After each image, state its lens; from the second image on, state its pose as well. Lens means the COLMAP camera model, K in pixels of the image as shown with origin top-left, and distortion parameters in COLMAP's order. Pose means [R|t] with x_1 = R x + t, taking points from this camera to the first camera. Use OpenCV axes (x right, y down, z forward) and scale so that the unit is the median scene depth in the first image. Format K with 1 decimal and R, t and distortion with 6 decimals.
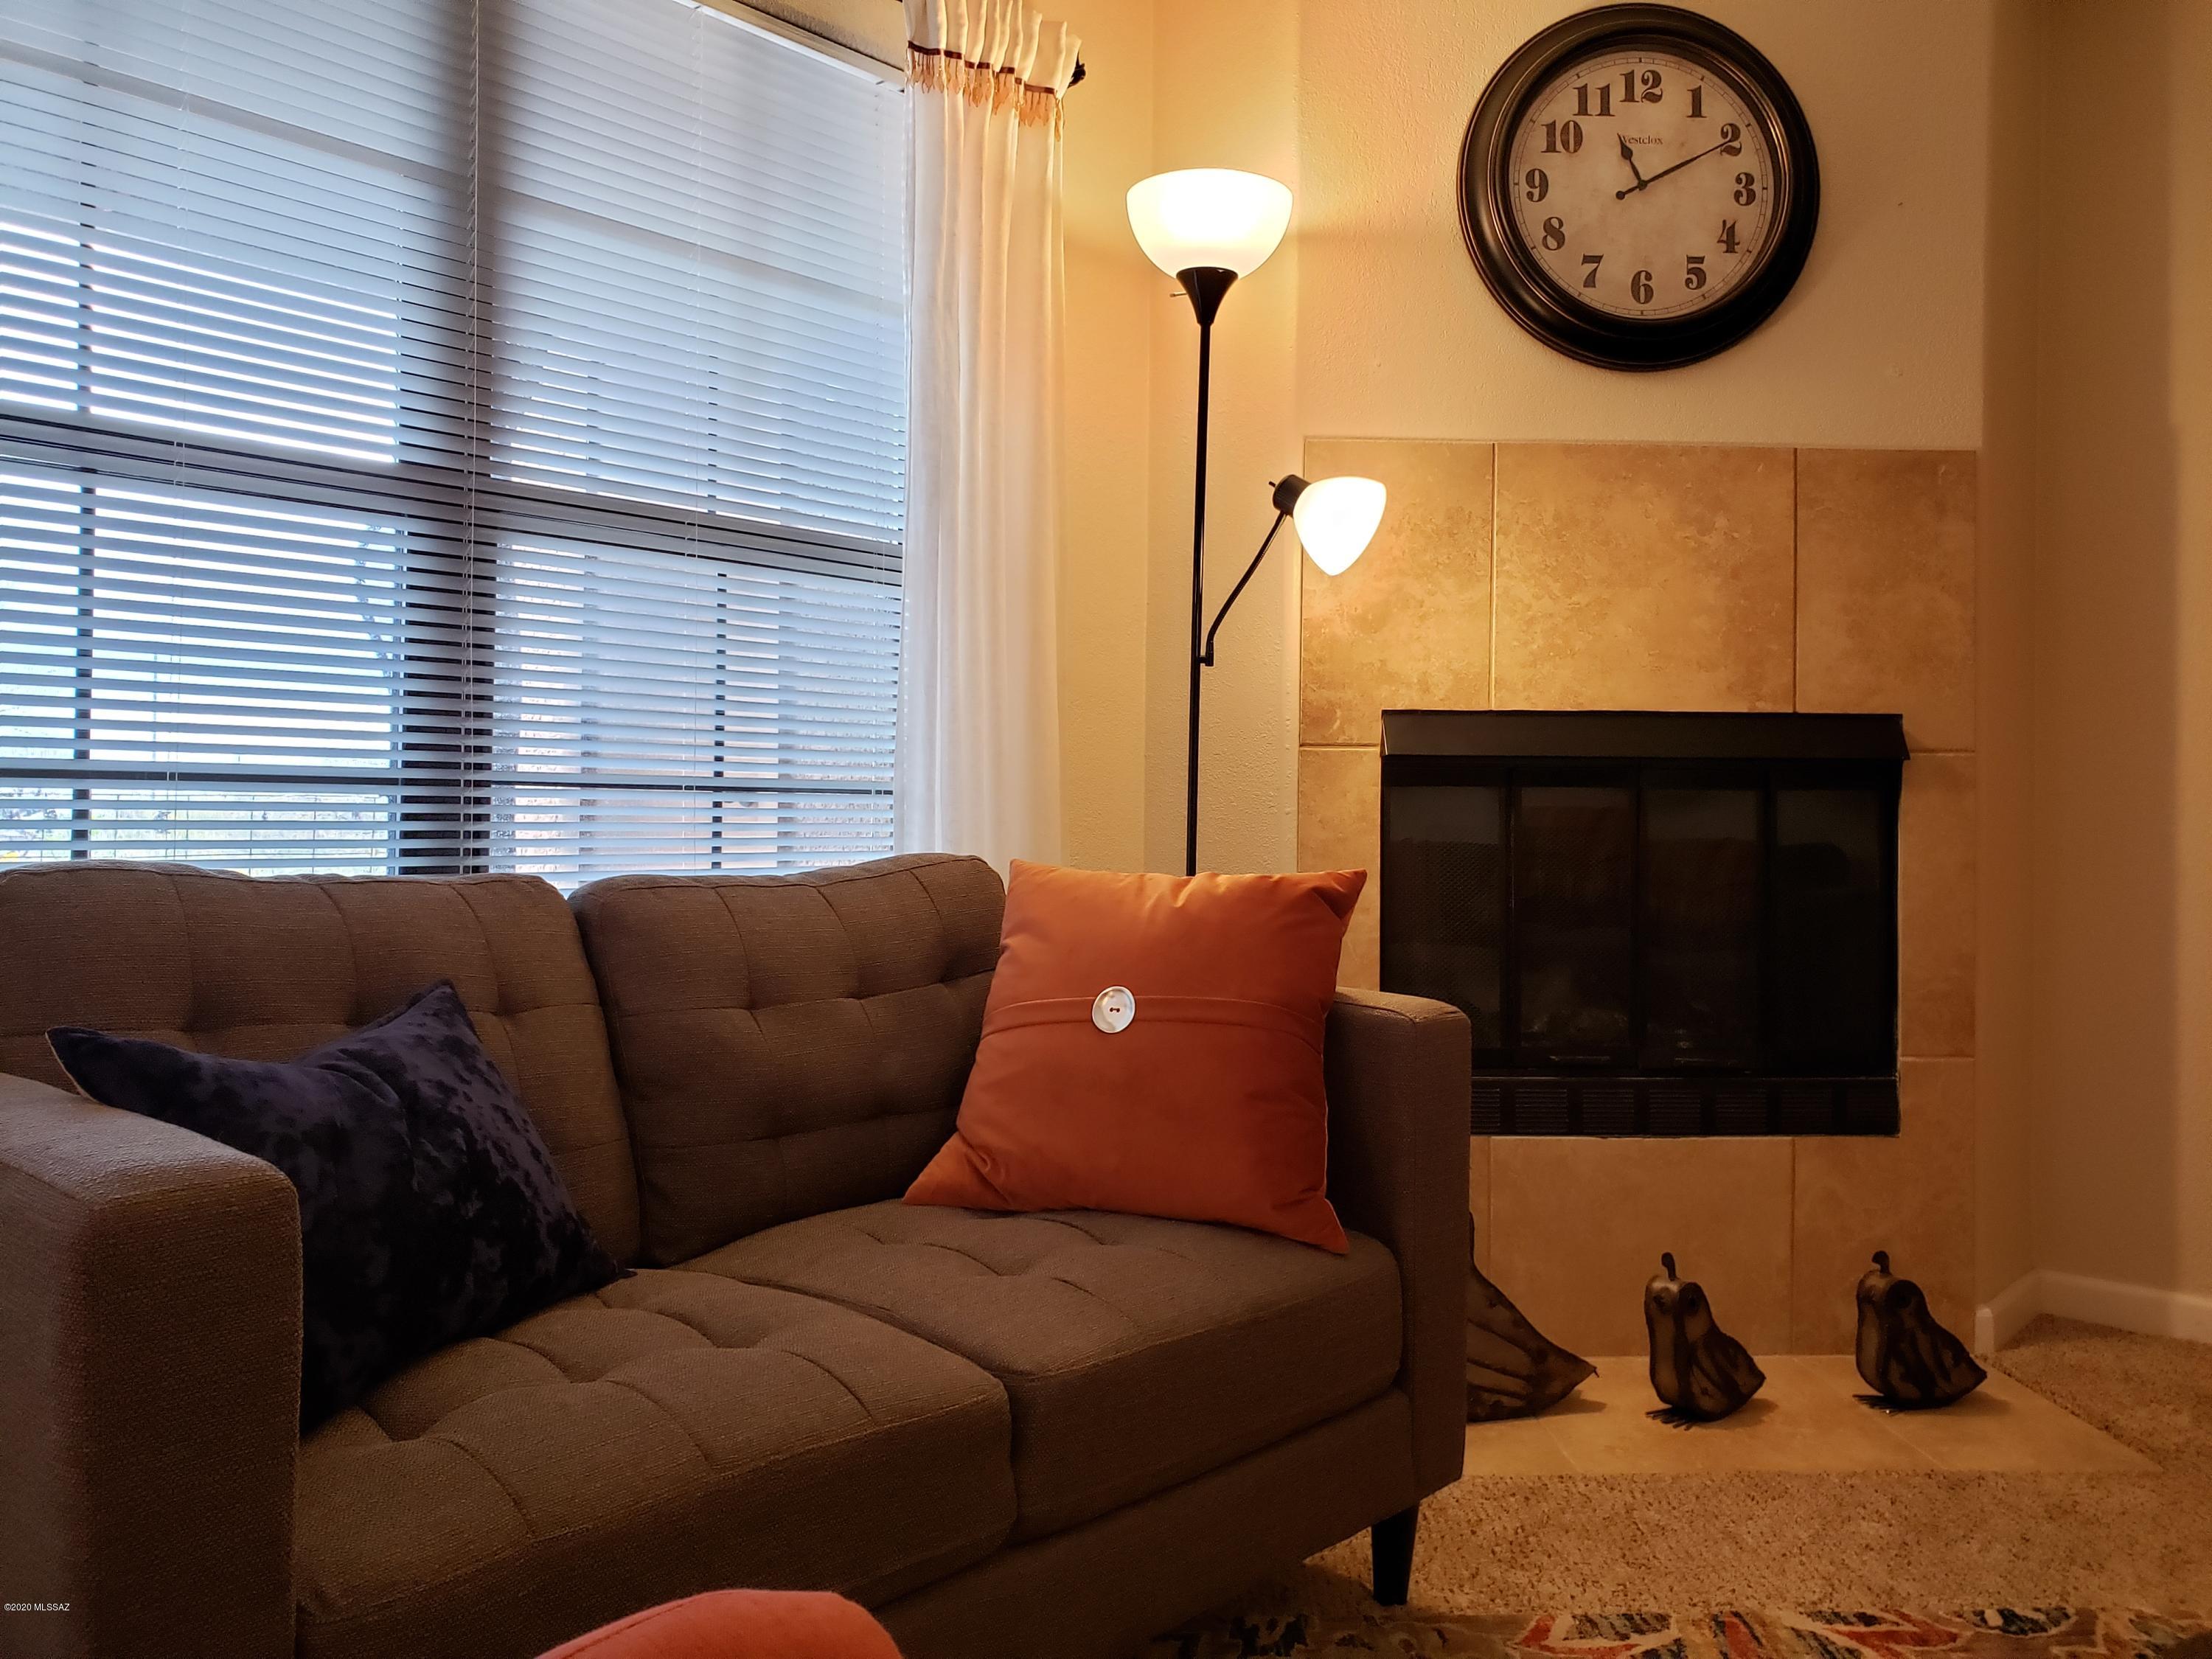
lens RADIAL K [[1715.1, 0, 1115.4], [0, 1715.1, 785.8], [0, 0, 1]] dist [-0.002652, -0.005576]
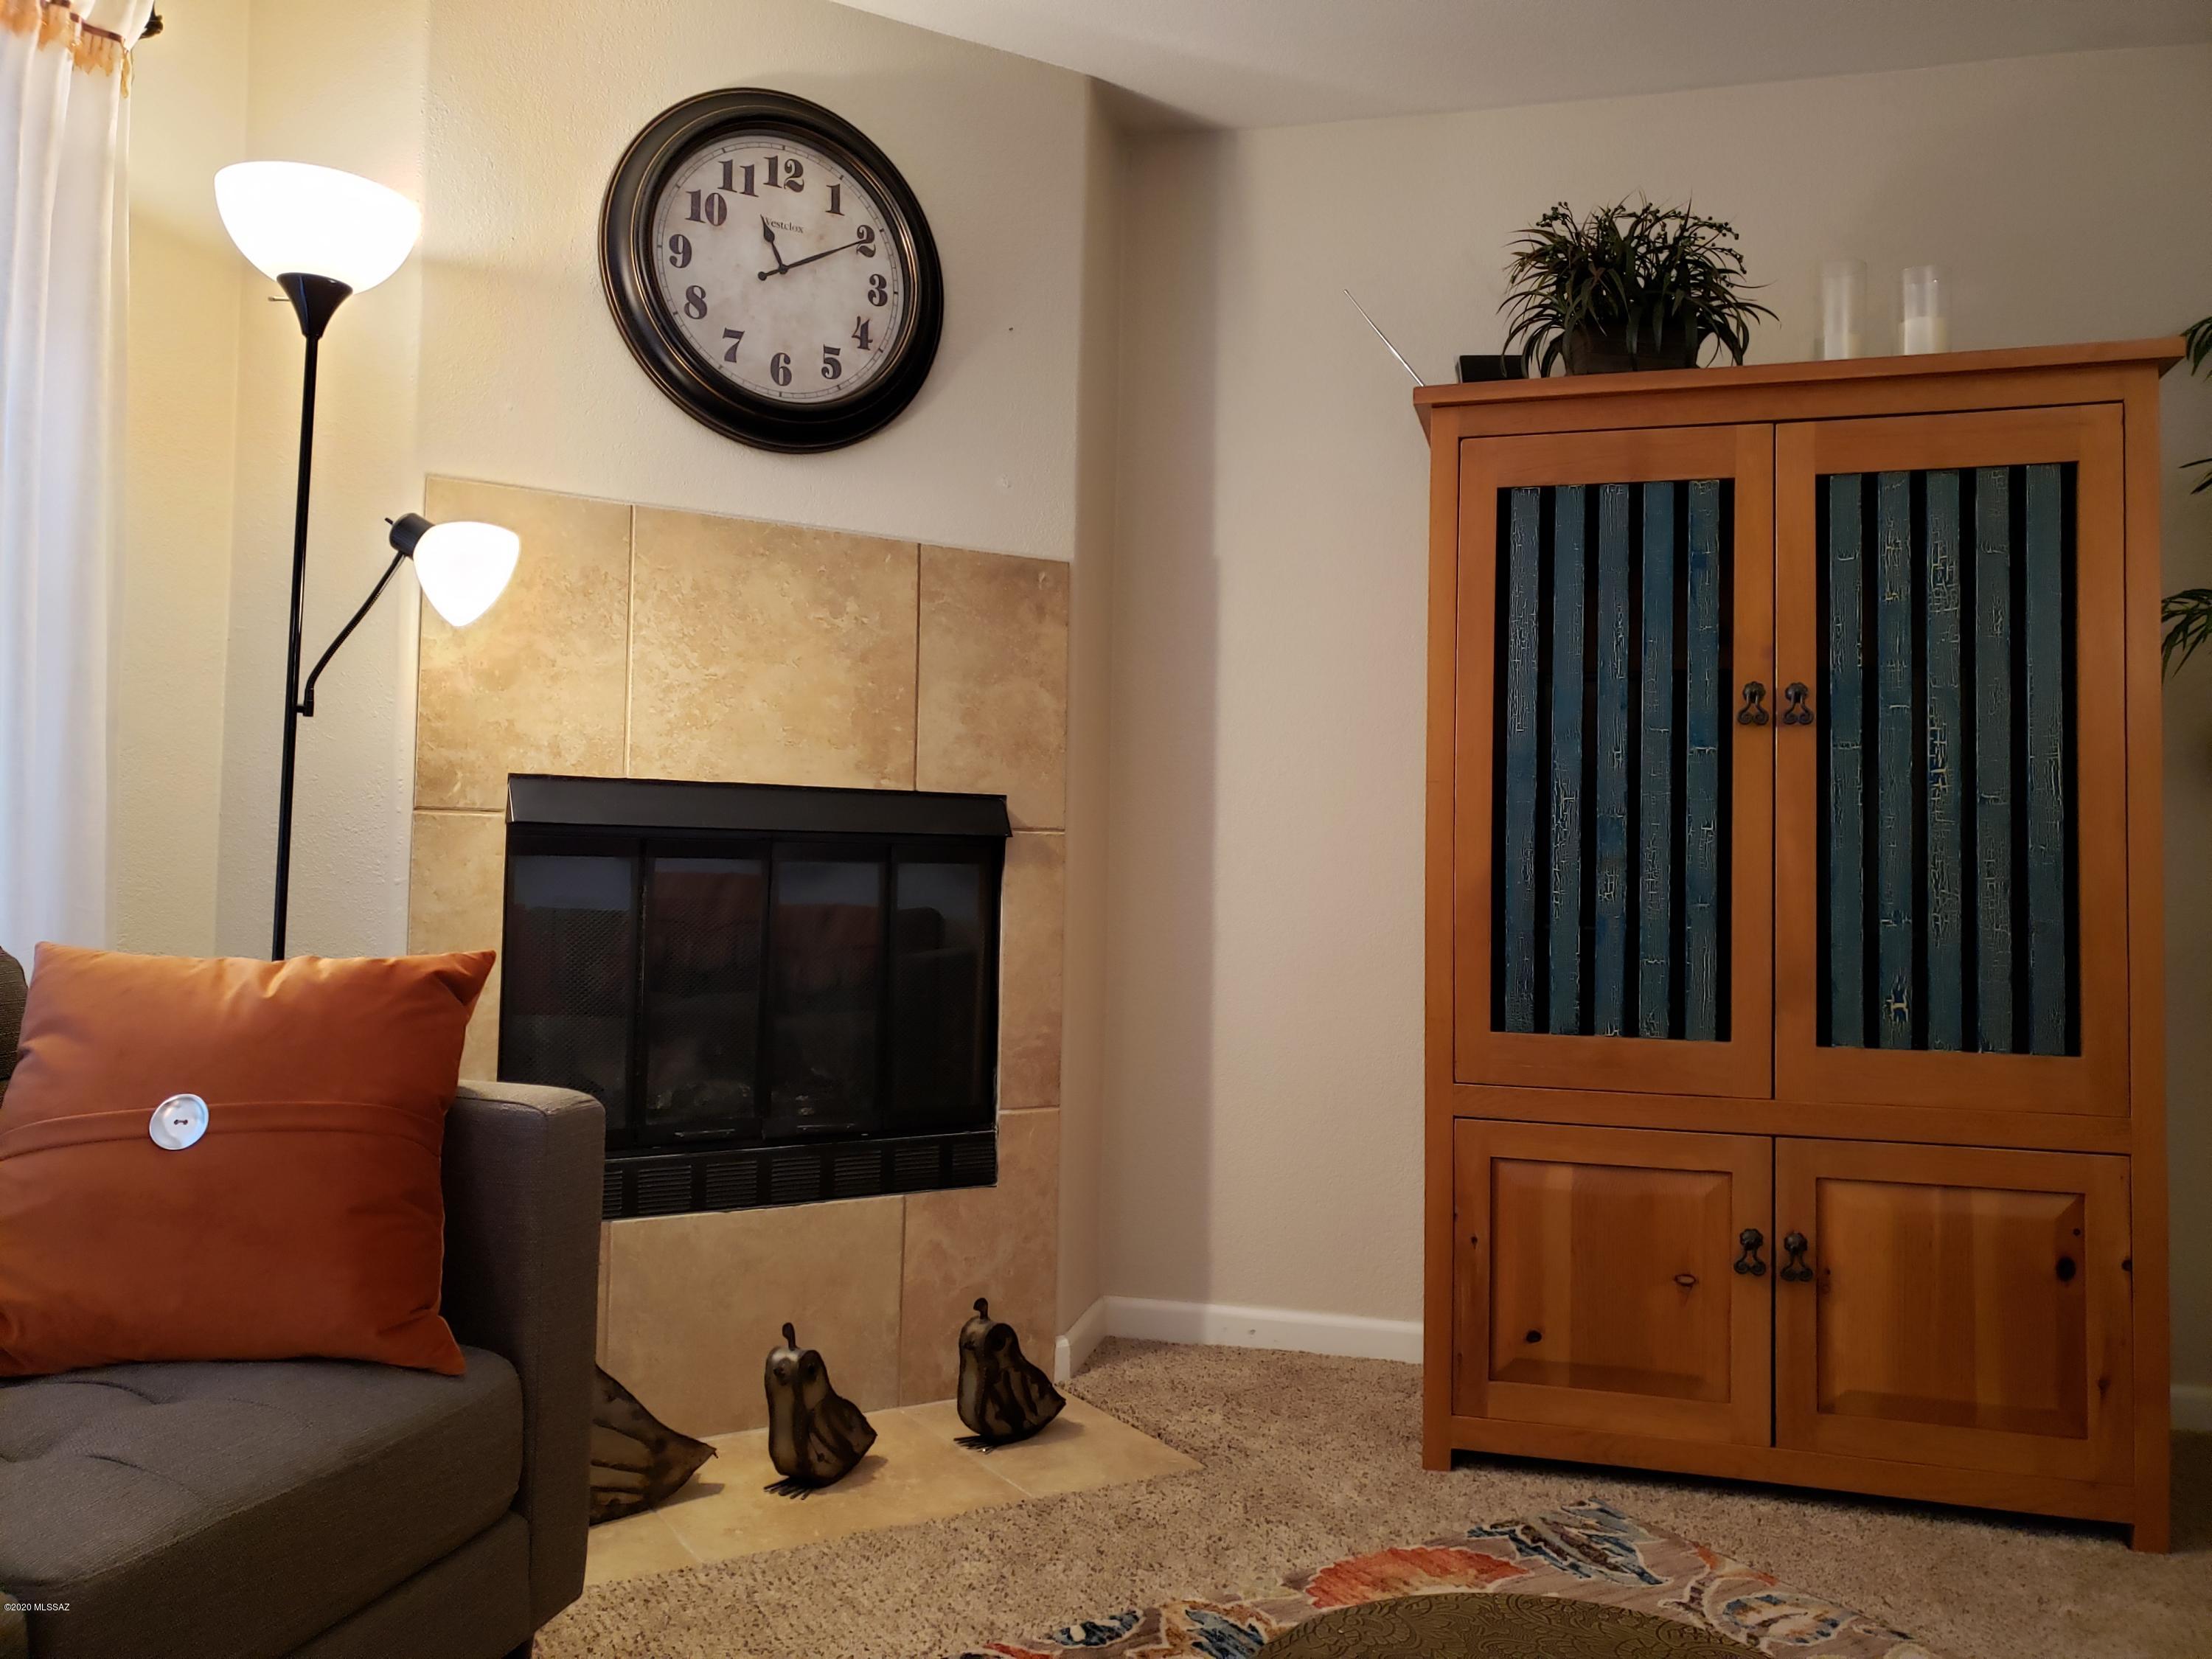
lens RADIAL K [[1695.4, 0, 1076.3], [0, 1695.4, 817.0], [0, 0, 1]] dist [0.002124, 0.005061]
pose [[0.882717, 0.026189, 0.469175, -0.003949], [-0.015989, 0.999542, -0.025710, -0.002065], [-0.469633, 0.015193, 0.882731, 0.035680]]
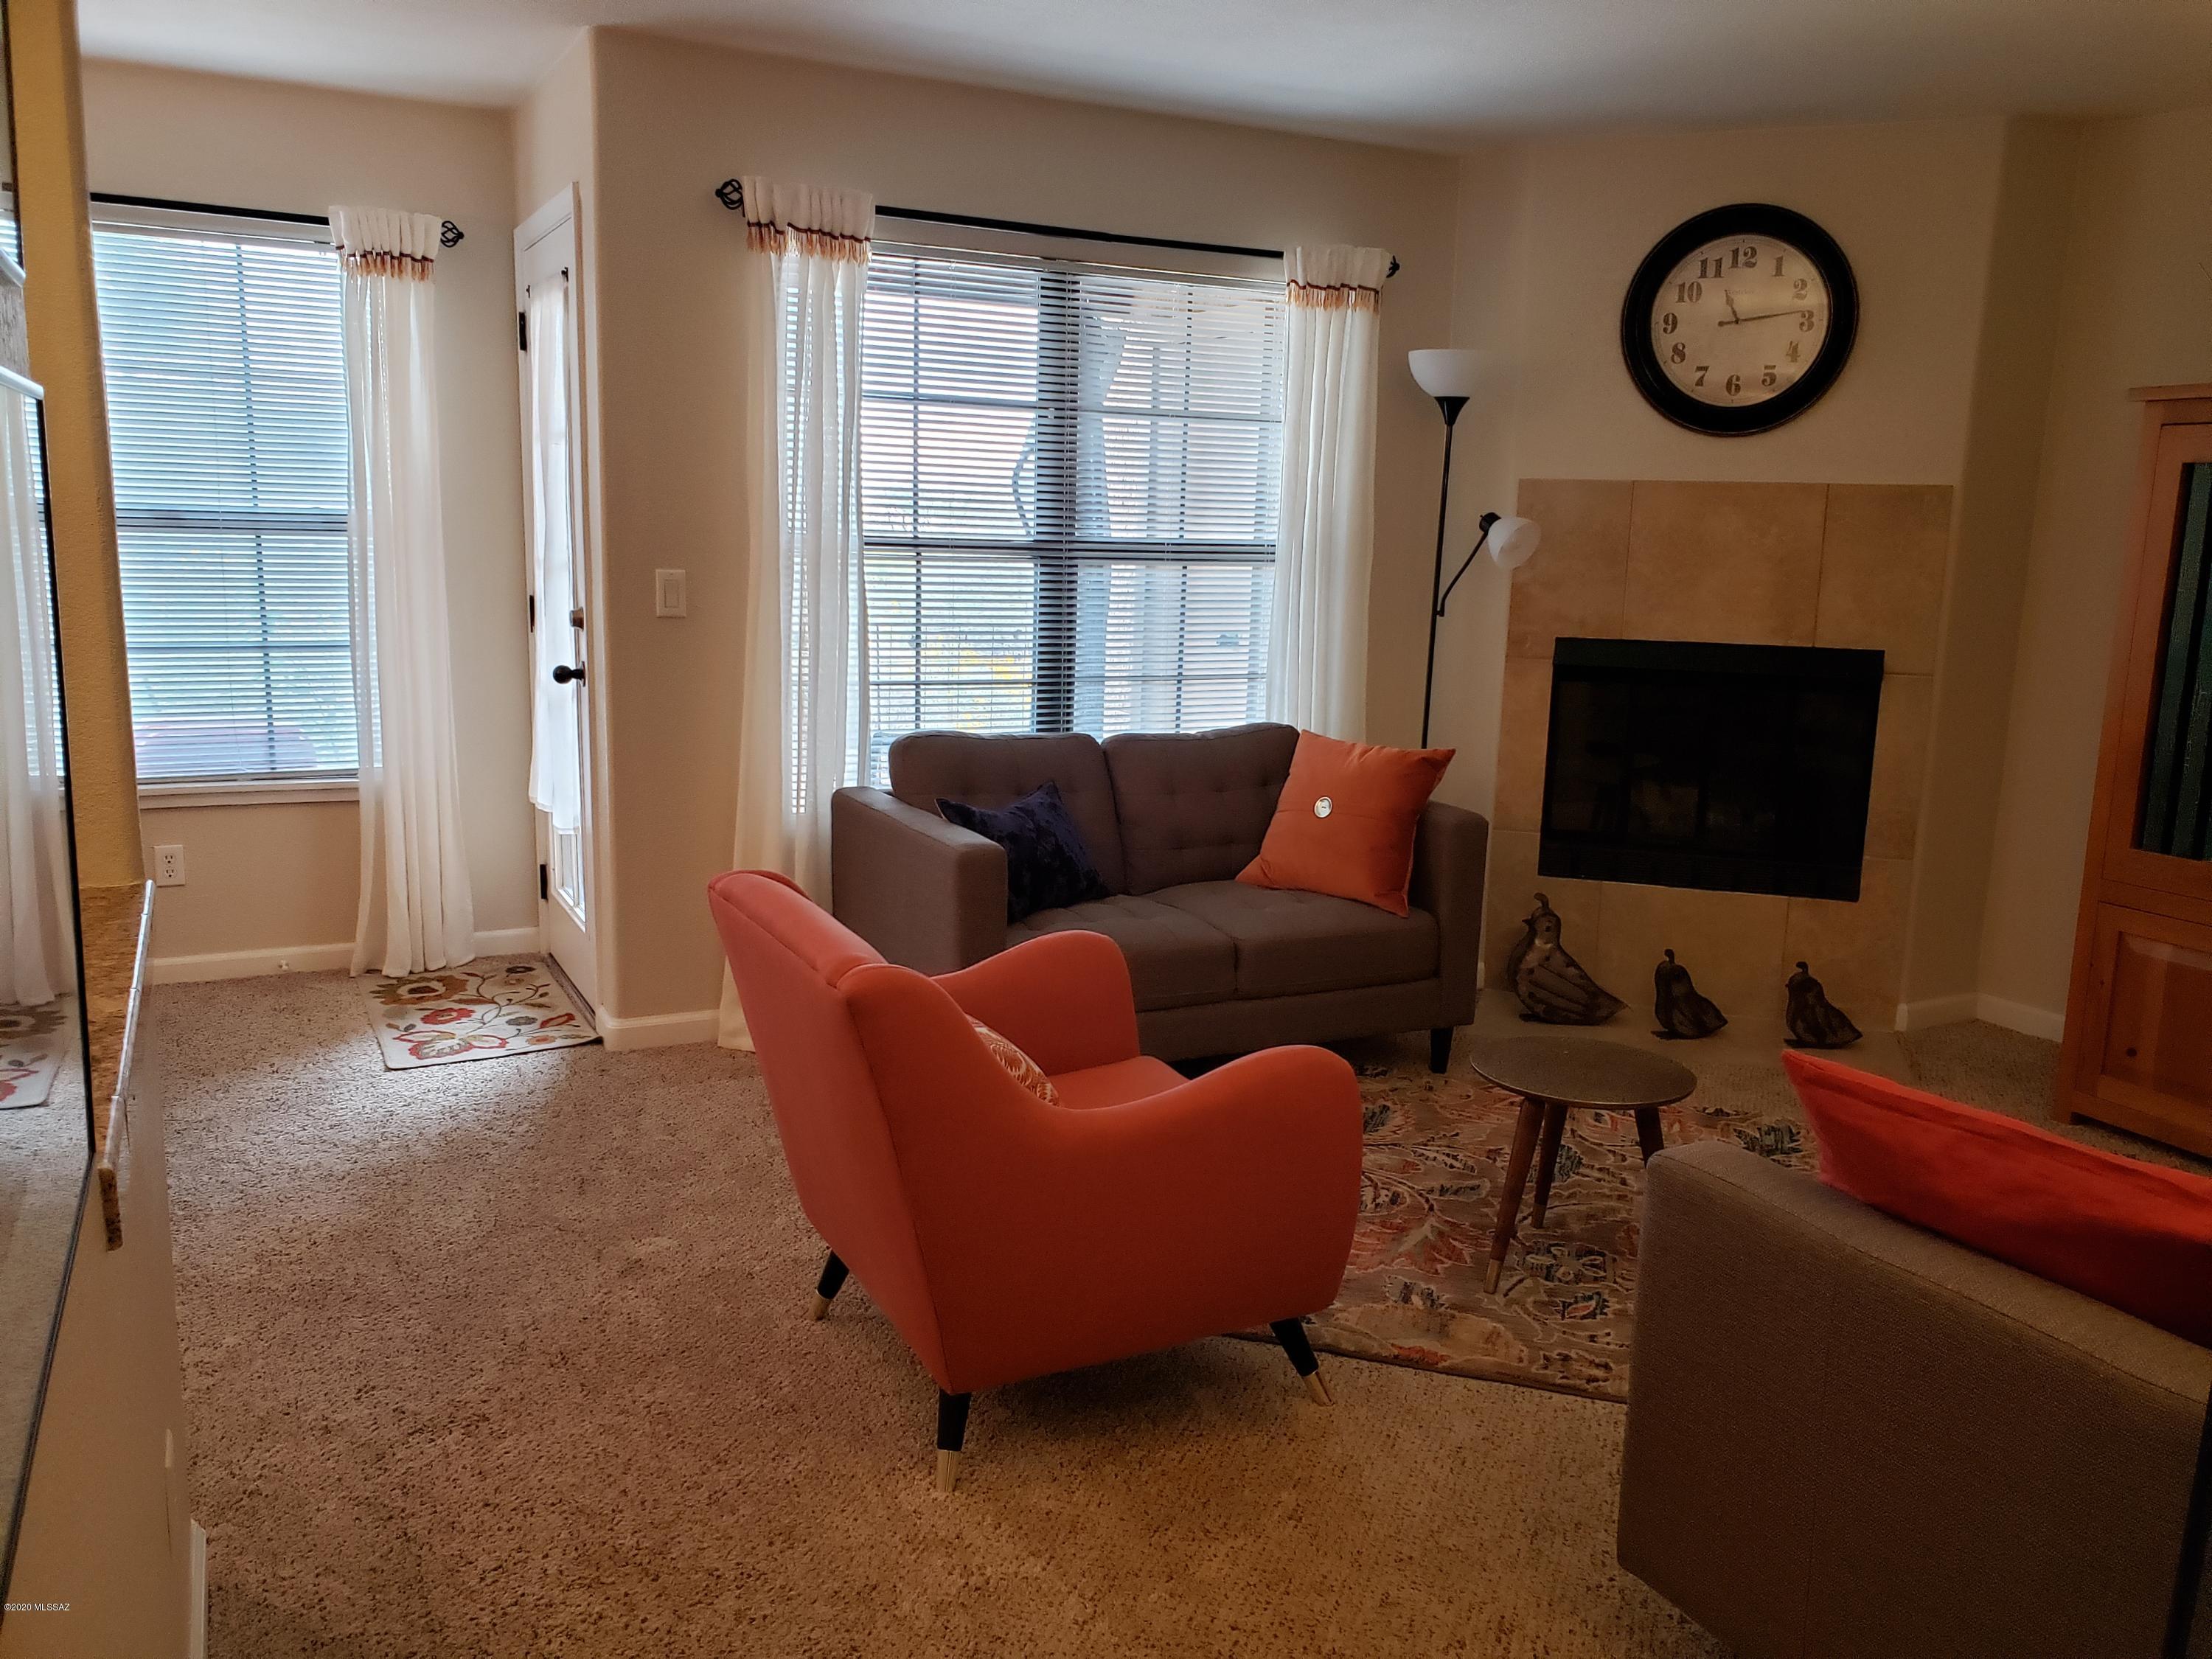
lens RADIAL K [[1695.4, 0, 1076.3], [0, 1695.4, 817.0], [0, 0, 1]] dist [0.002124, 0.005061]
pose [[0.929677, 0.073082, -0.361052, 0.377284], [-0.006379, 0.983170, 0.182583, -0.196570], [0.368319, -0.167440, 0.914497, -0.880267]]
